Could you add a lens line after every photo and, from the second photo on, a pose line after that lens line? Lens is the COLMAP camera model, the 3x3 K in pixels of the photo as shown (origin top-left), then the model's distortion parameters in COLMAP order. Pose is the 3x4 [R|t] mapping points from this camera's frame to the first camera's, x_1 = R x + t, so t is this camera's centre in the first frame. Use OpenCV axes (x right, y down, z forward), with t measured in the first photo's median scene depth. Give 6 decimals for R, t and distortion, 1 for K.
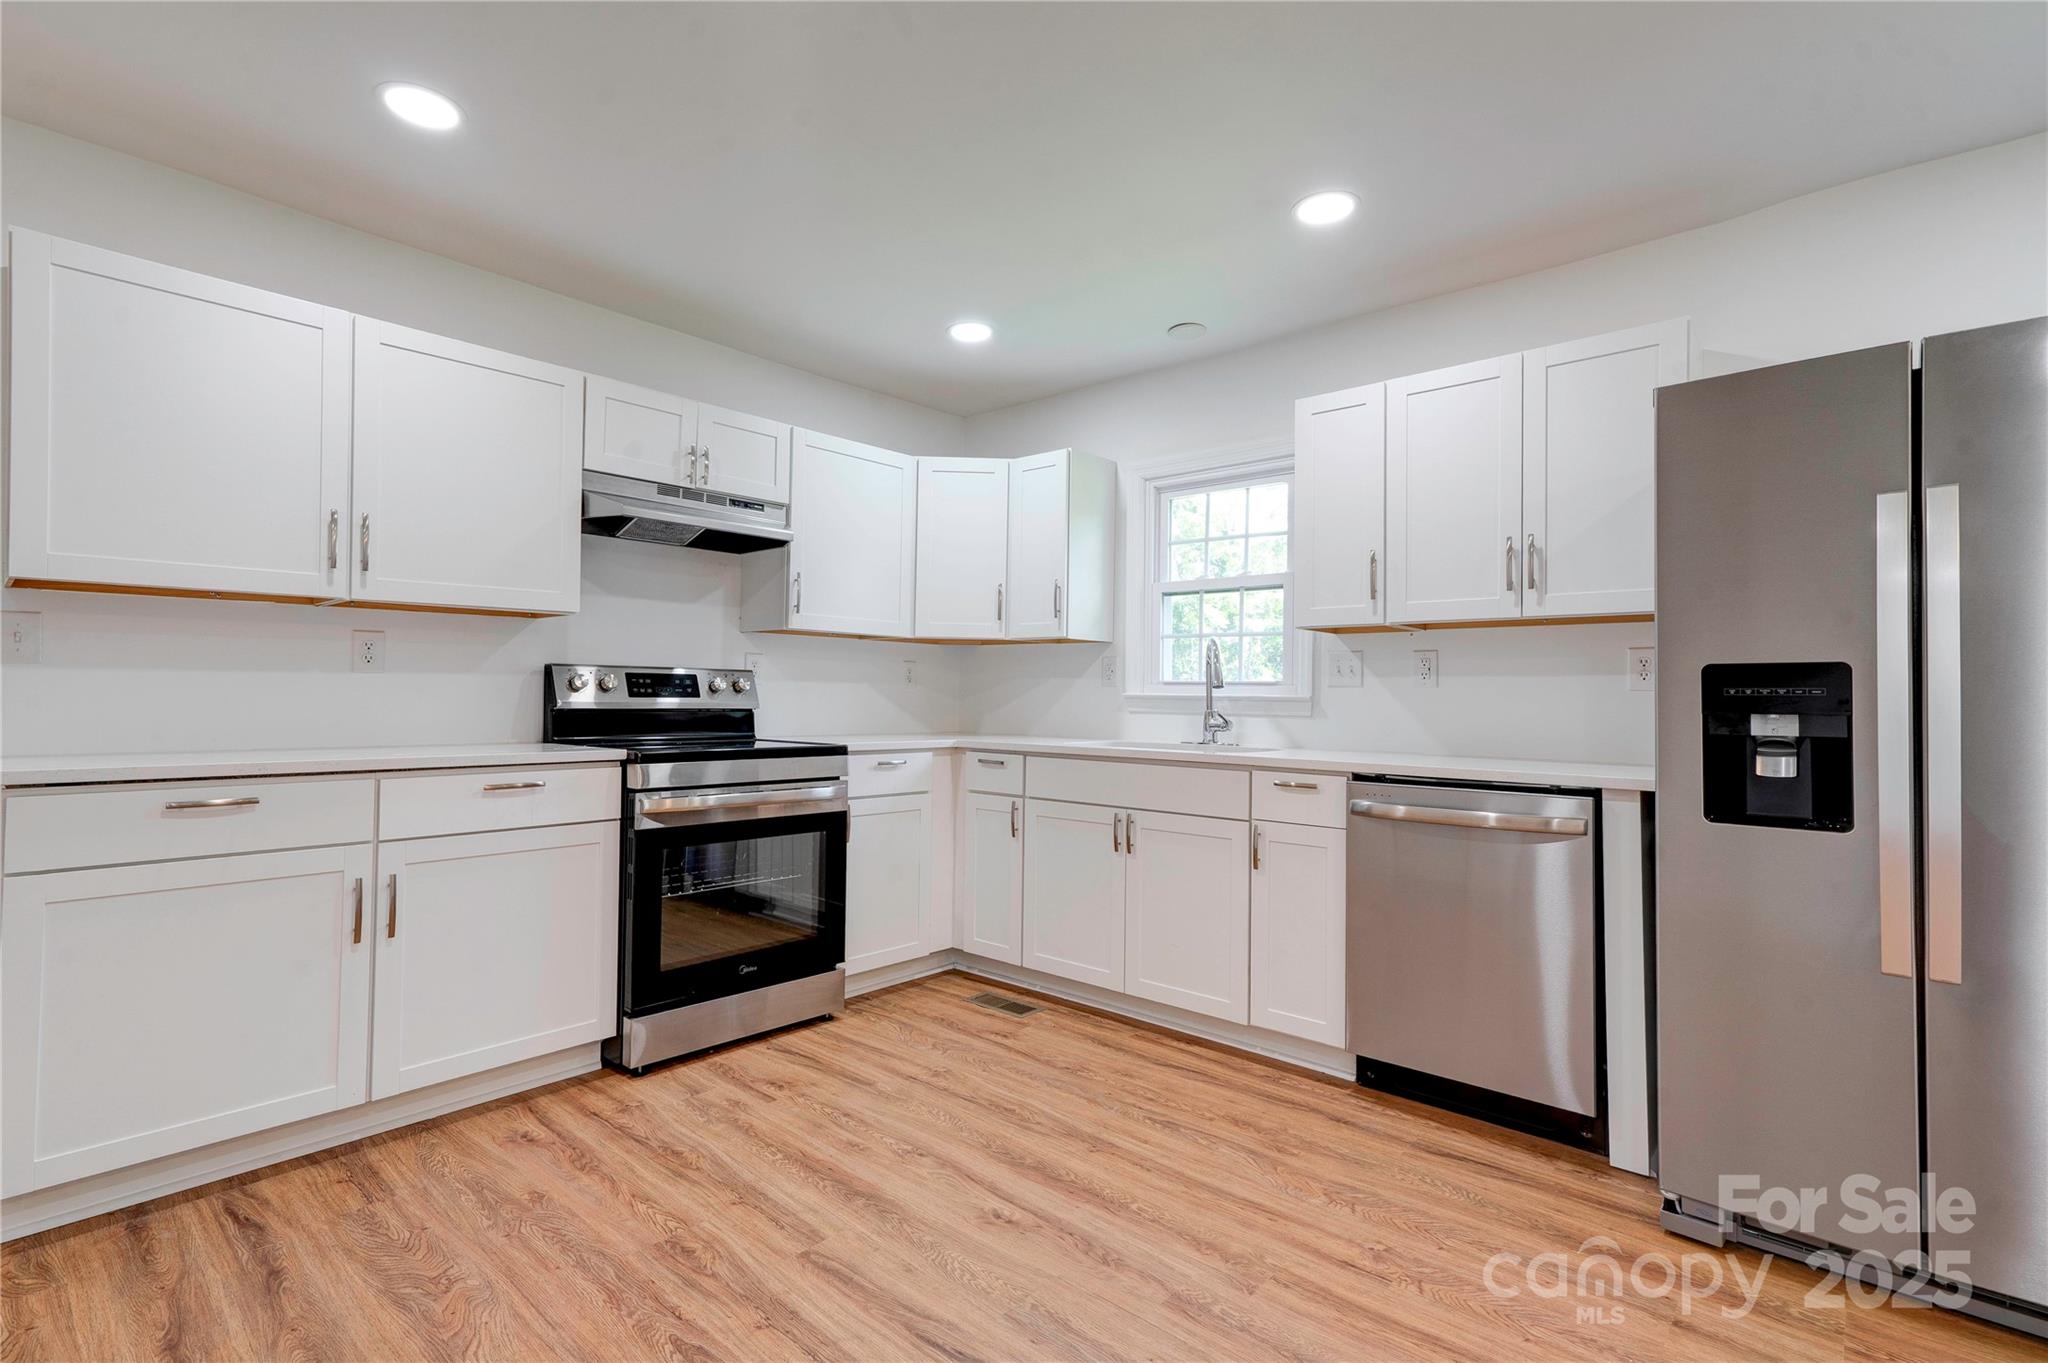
lens RADIAL K [[949.3, 0, 1000.7], [0, 949.3, 680.1], [0, 0, 1]] dist [0.000374, 0.007838]
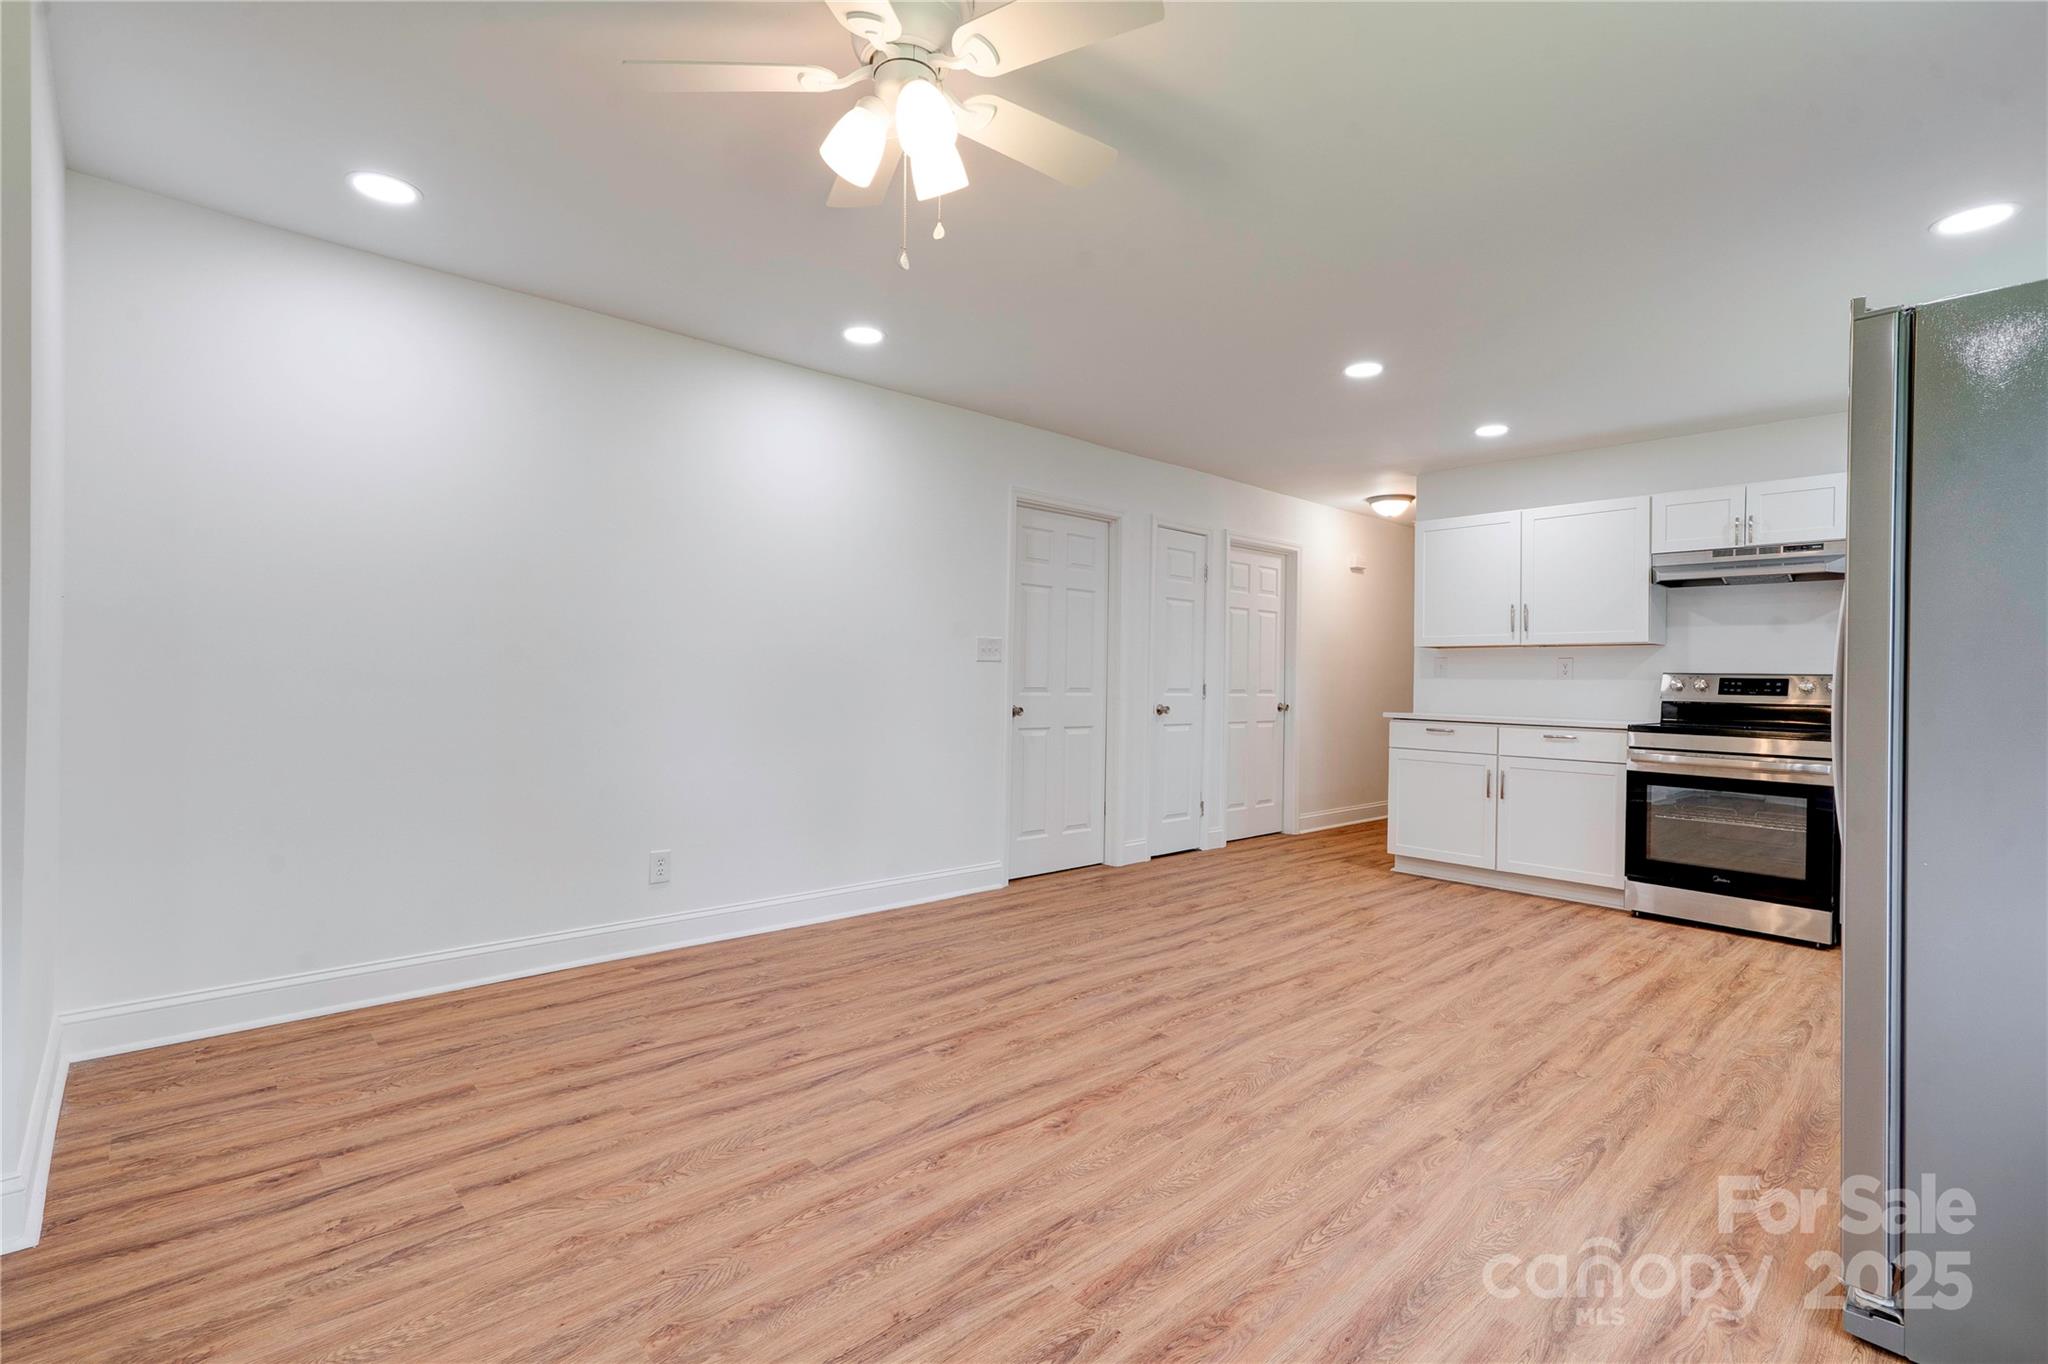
lens RADIAL K [[949.3, 0, 1000.7], [0, 949.3, 680.6], [0, 0, 1]] dist [0.000374, 0.007838]
pose [[-0.092812, -0.011712, -0.995615, 1.532320], [-0.005108, 0.999923, -0.011287, 0.024226], [0.995671, 0.004038, -0.092864, 0.042819]]
